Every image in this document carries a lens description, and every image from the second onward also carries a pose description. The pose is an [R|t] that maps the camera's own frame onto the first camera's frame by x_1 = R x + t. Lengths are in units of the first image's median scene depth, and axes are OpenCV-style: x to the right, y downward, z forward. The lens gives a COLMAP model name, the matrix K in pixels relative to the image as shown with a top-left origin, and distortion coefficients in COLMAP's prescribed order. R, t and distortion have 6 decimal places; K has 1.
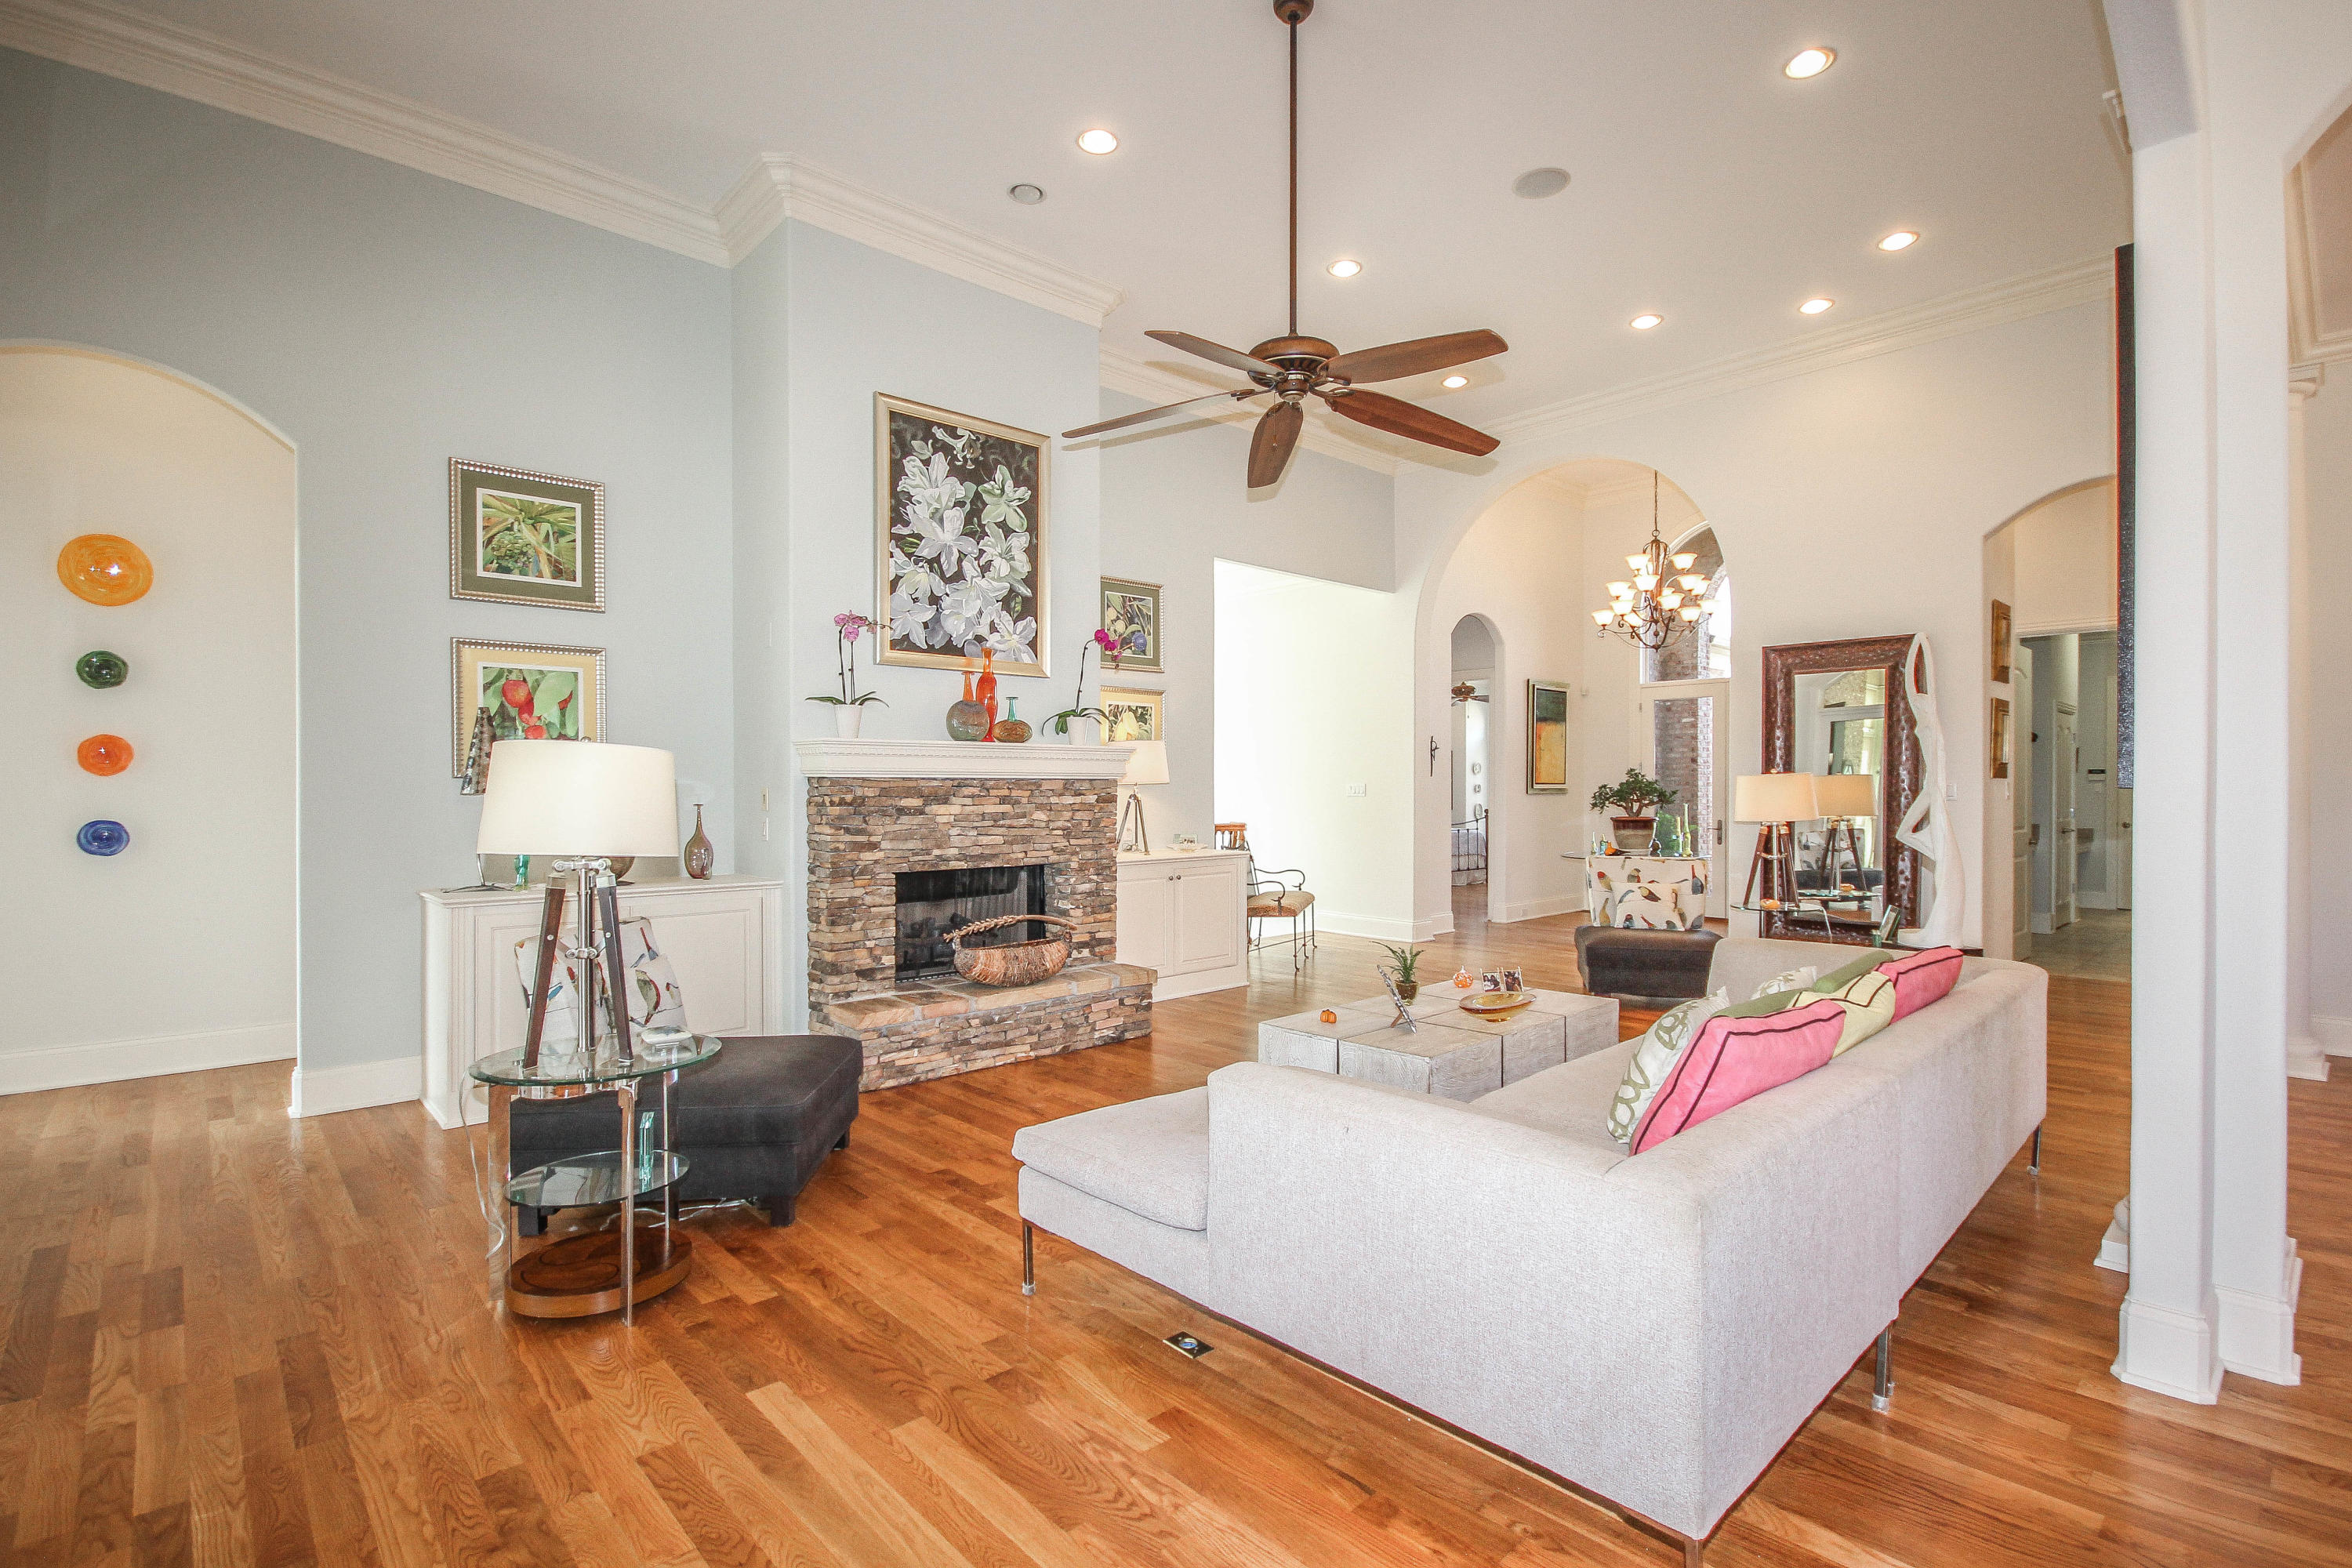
lens RADIAL K [[1115.5, 0, 1200.8], [0, 1115.5, 784.9], [0, 0, 1]] dist [-0.005203, -0.006022]
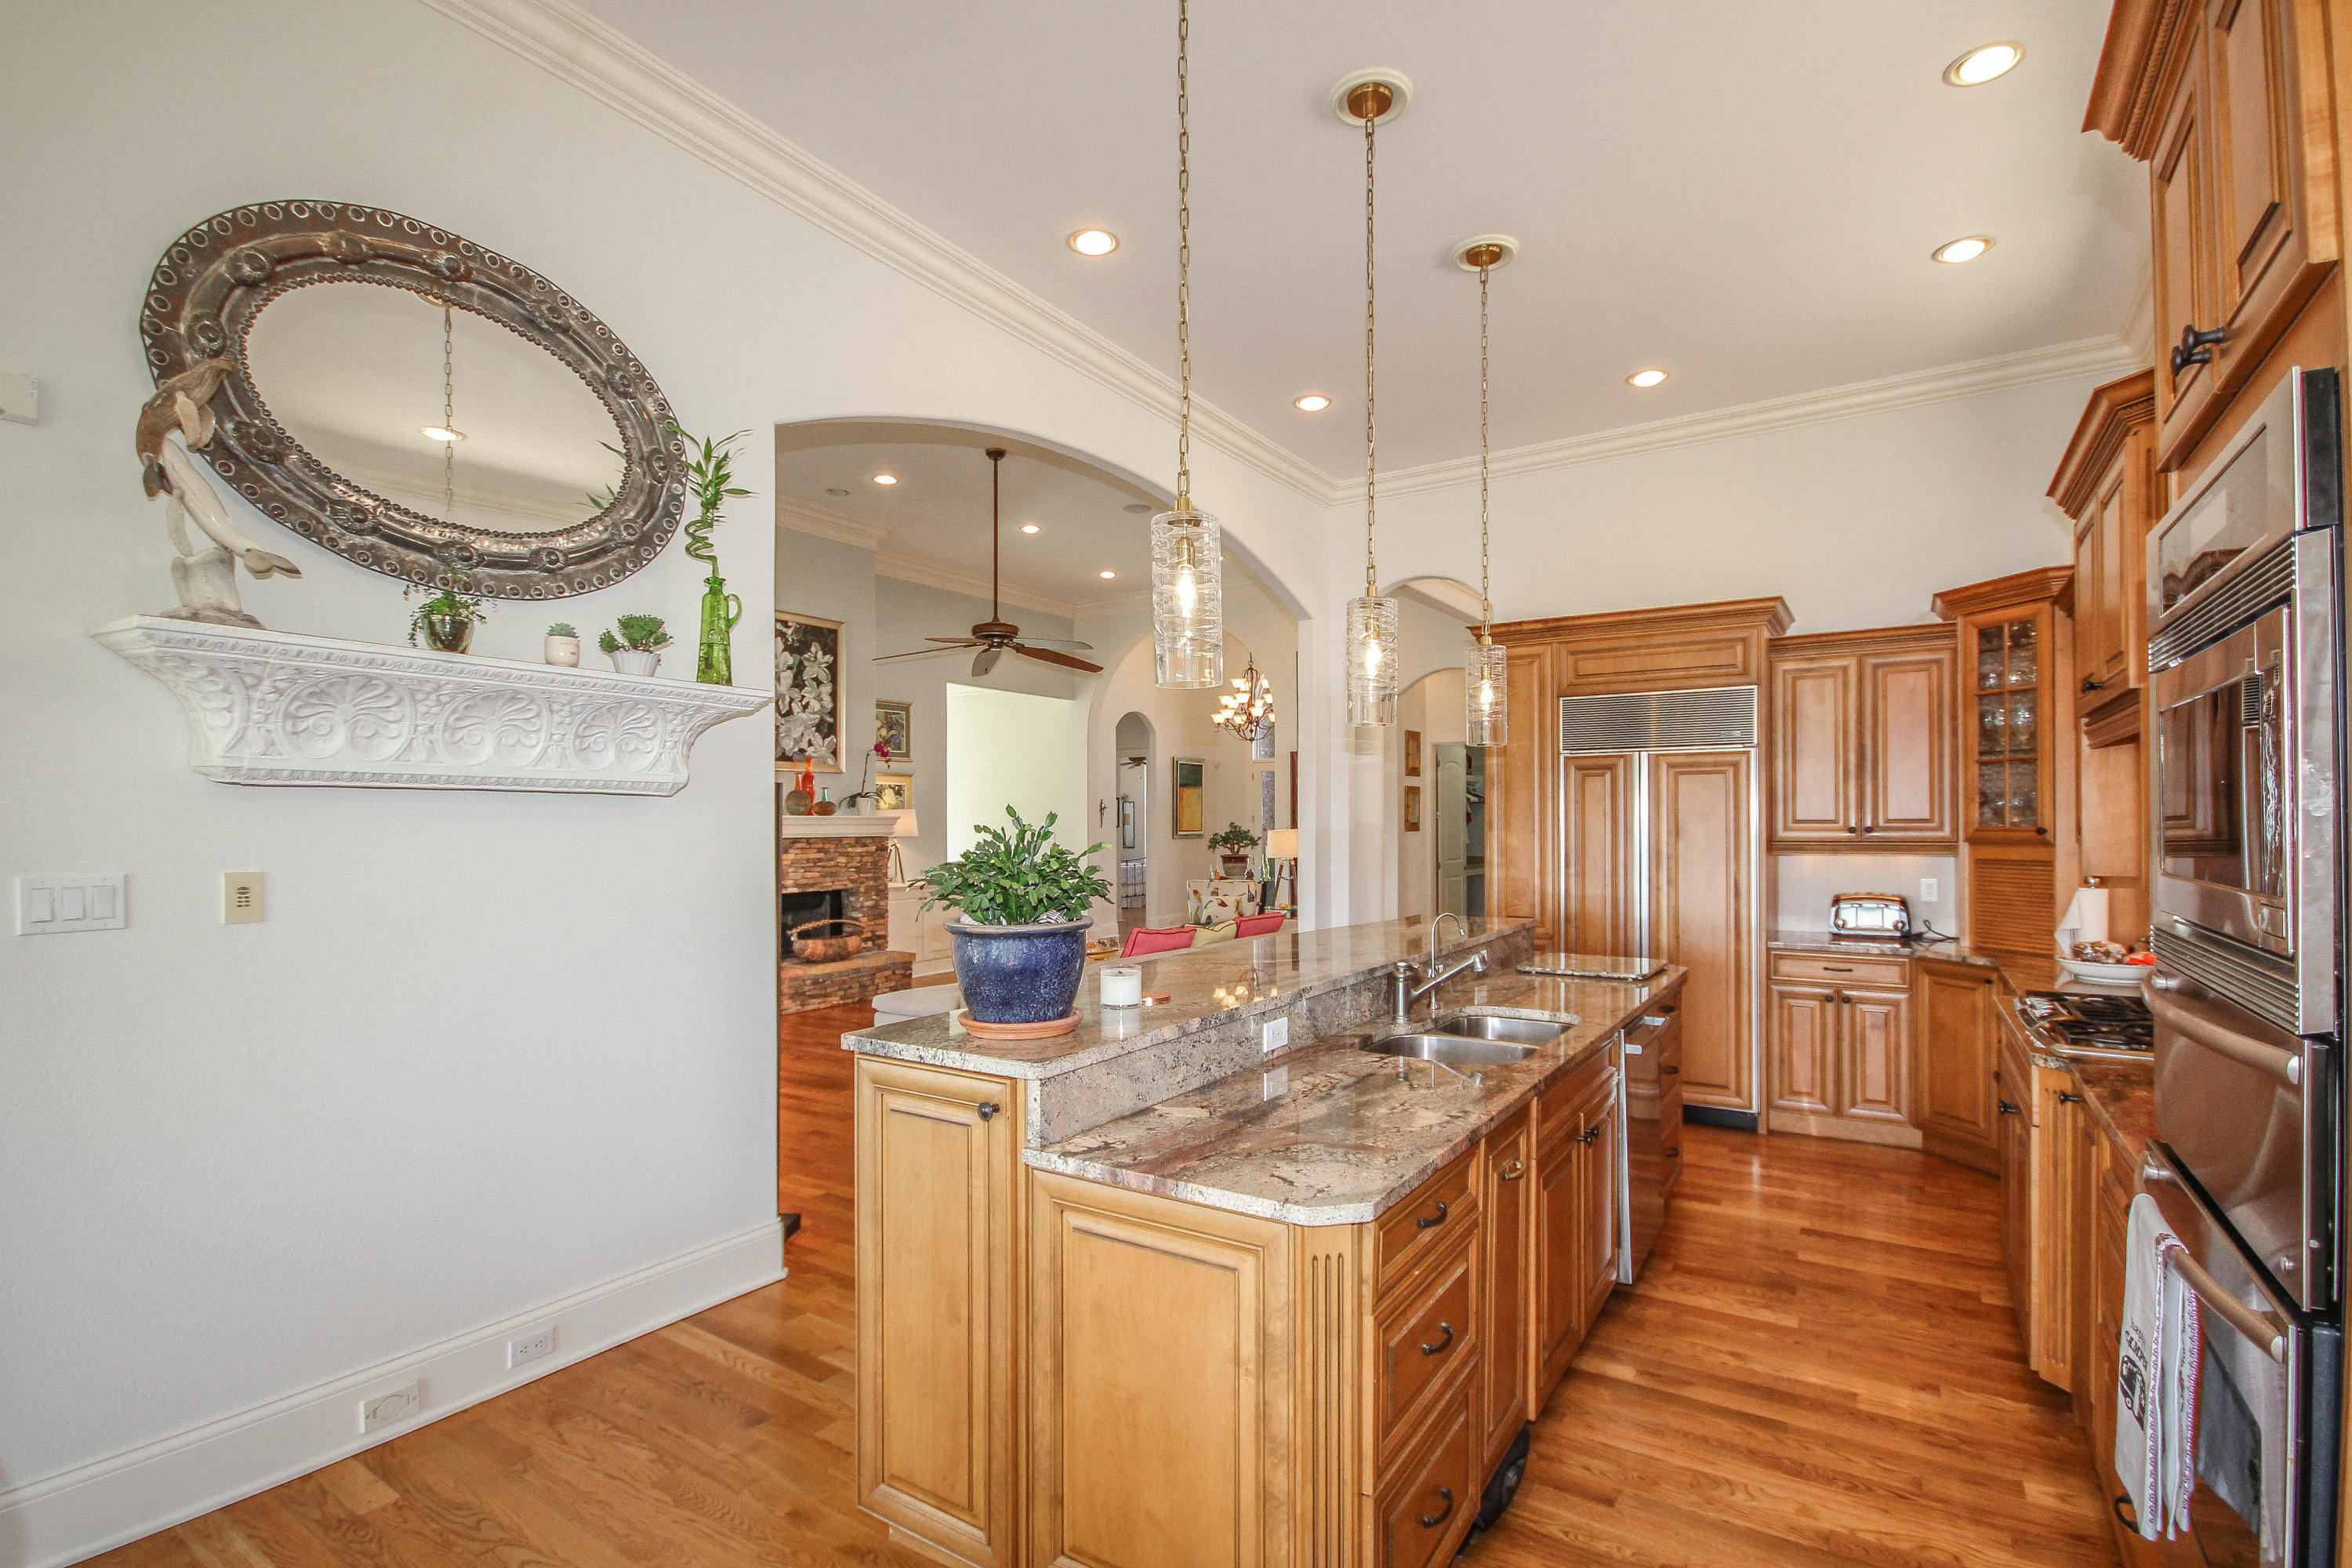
lens RADIAL K [[1115.5, 0, 1217.3], [0, 1115.5, 820.1], [0, 0, 1]] dist [-0.005203, -0.006022]
pose [[0.965641, -0.002148, 0.259871, -0.035783], [0.002318, 0.999997, -0.000345, -0.027221], [-0.259869, 0.000936, 0.965643, -0.692687]]
